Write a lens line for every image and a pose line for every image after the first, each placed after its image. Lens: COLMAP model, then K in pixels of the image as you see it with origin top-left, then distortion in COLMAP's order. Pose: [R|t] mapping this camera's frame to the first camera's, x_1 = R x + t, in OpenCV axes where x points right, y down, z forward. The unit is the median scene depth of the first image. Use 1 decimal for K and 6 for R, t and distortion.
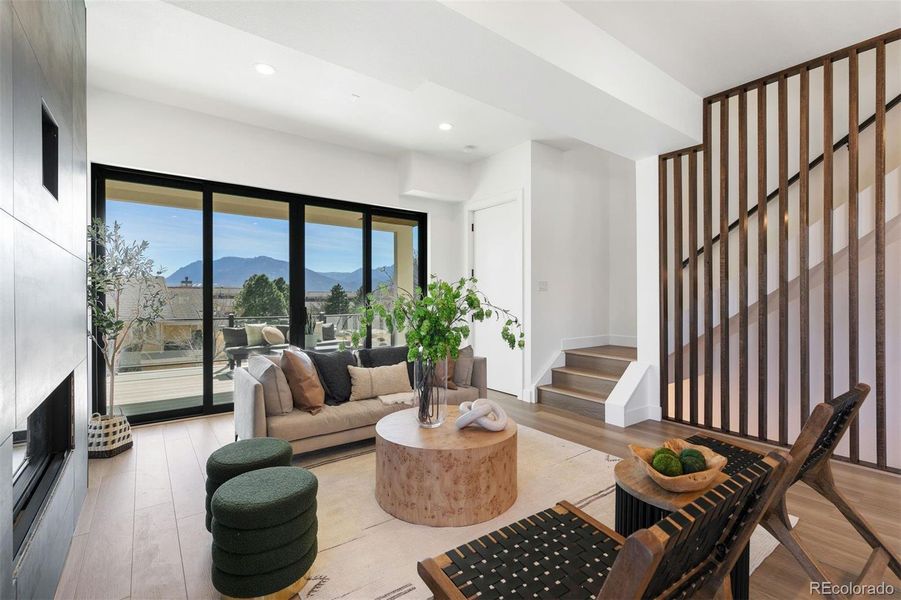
lens RADIAL K [[403.3, 0, 441.6], [0, 403.3, 297.6], [0, 0, 1]] dist [0.001866, 0.000323]
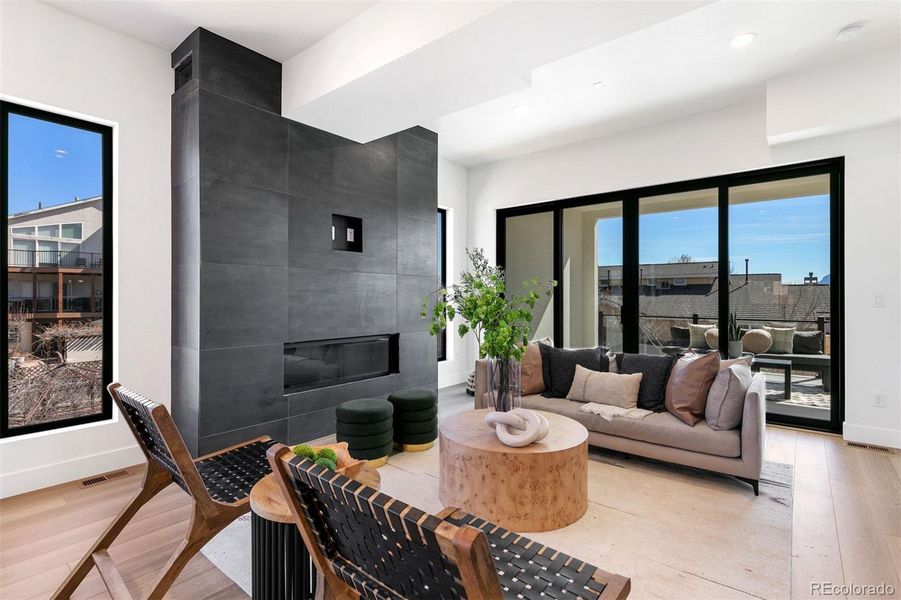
lens RADIAL K [[410.5, 0, 451.1], [0, 410.5, 296.0], [0, 0, 1]] dist [0.002943, 0.000219]
pose [[0.249508, 0.001480, -0.968372, 0.489970], [-0.002290, 0.999997, 0.000939, -0.000120], [0.968370, 0.001983, 0.249511, 0.323717]]
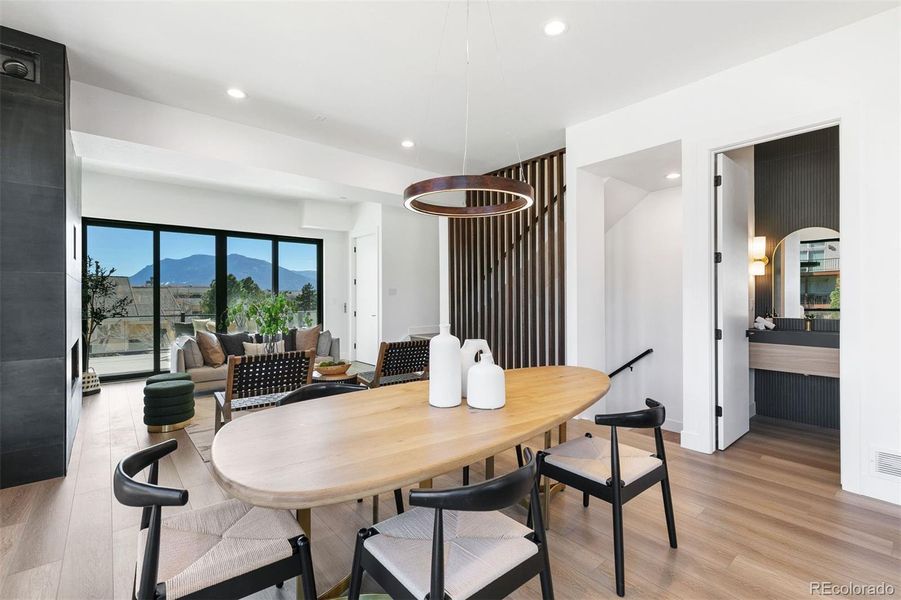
lens RADIAL K [[410.5, 0, 451.1], [0, 410.5, 296.0], [0, 0, 1]] dist [0.002943, 0.000219]
pose [[0.998131, -0.002334, 0.061071, 0.378508], [0.002283, 0.999997, 0.000902, -0.014036], [-0.061073, -0.000761, 0.998133, -0.533722]]
